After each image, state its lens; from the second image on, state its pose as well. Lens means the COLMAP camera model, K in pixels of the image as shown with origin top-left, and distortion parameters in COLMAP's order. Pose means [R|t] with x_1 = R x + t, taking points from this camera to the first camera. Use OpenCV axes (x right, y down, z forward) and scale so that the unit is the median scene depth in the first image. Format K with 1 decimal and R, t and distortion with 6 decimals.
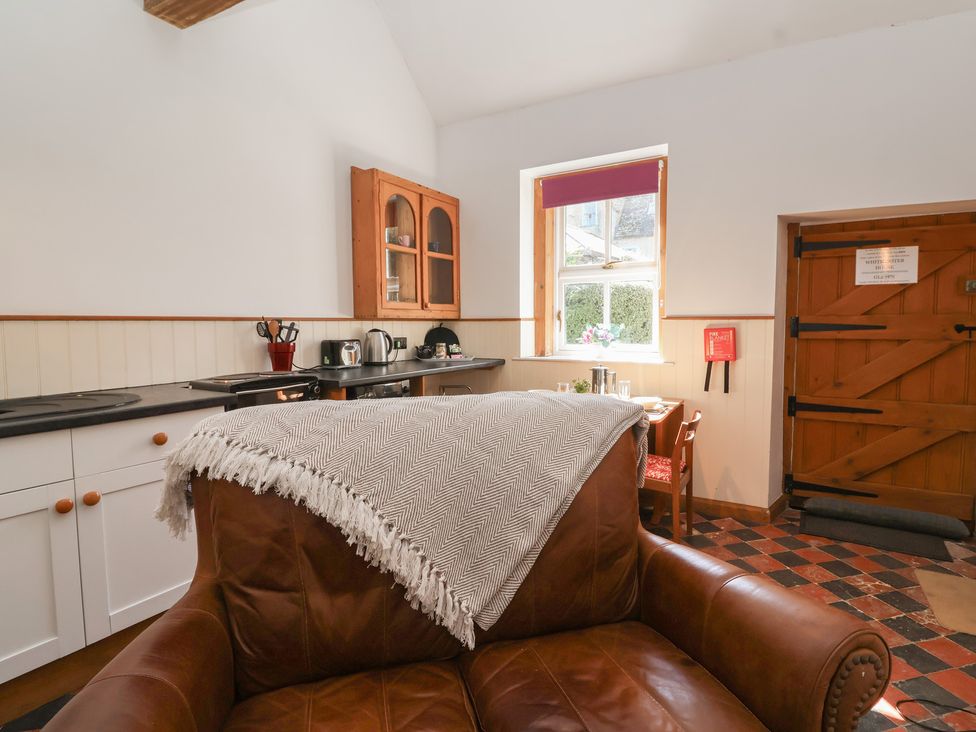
lens RADIAL K [[506.7, 0, 499.1], [0, 506.7, 357.4], [0, 0, 1]] dist [0.002210, -0.014488]
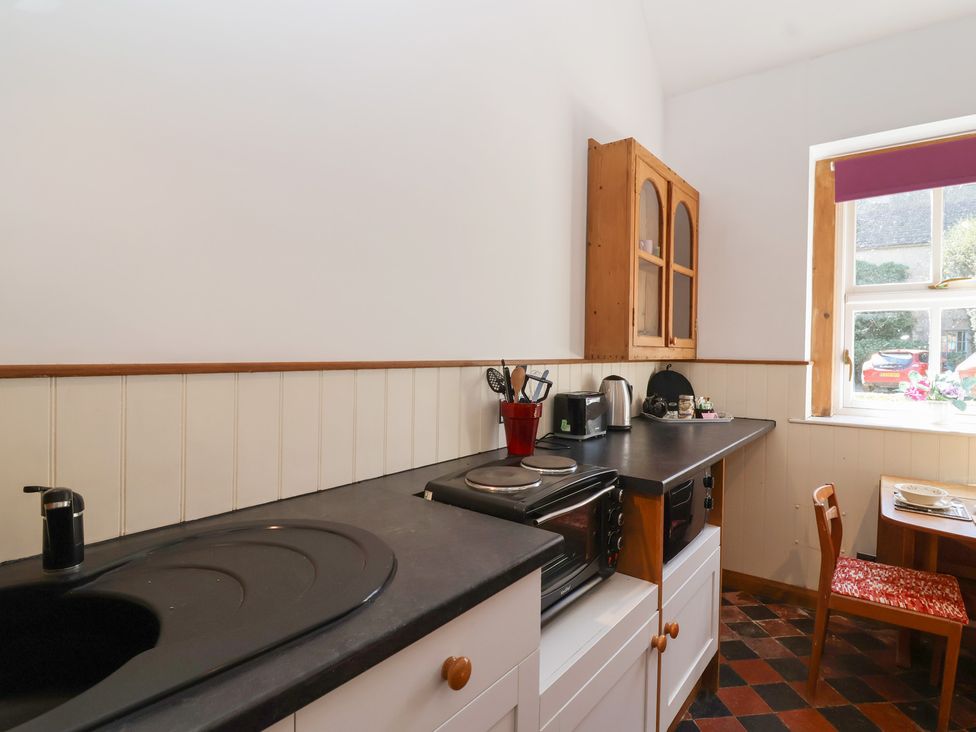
lens RADIAL K [[517.0, 0, 498.8], [0, 517.0, 358.5], [0, 0, 1]] dist [-0.003425, -0.011649]
pose [[0.991218, 0.018093, -0.130993, -0.282762], [-0.025071, 0.998342, -0.051815, -0.036338], [0.129838, 0.054644, 0.990028, 0.275178]]
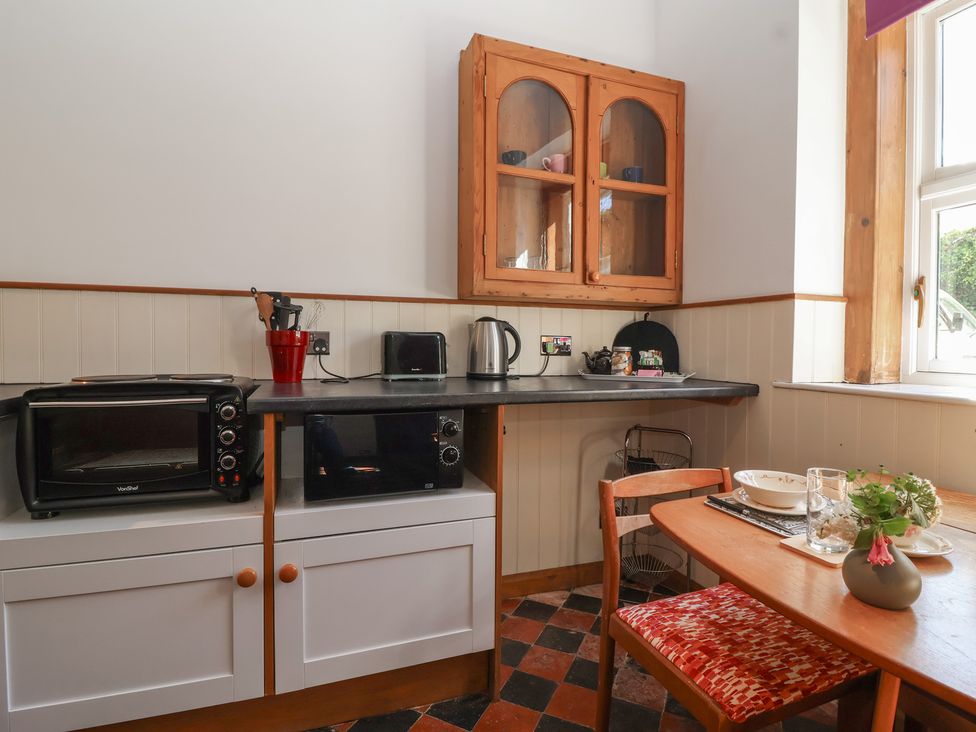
lens RADIAL K [[506.7, 0, 499.1], [0, 506.7, 357.4], [0, 0, 1]] dist [0.002210, -0.014488]
pose [[0.772668, 0.029269, -0.634135, 0.128242], [-0.054302, 0.998323, -0.020087, 0.001169], [0.632483, 0.049955, 0.772962, 0.515293]]
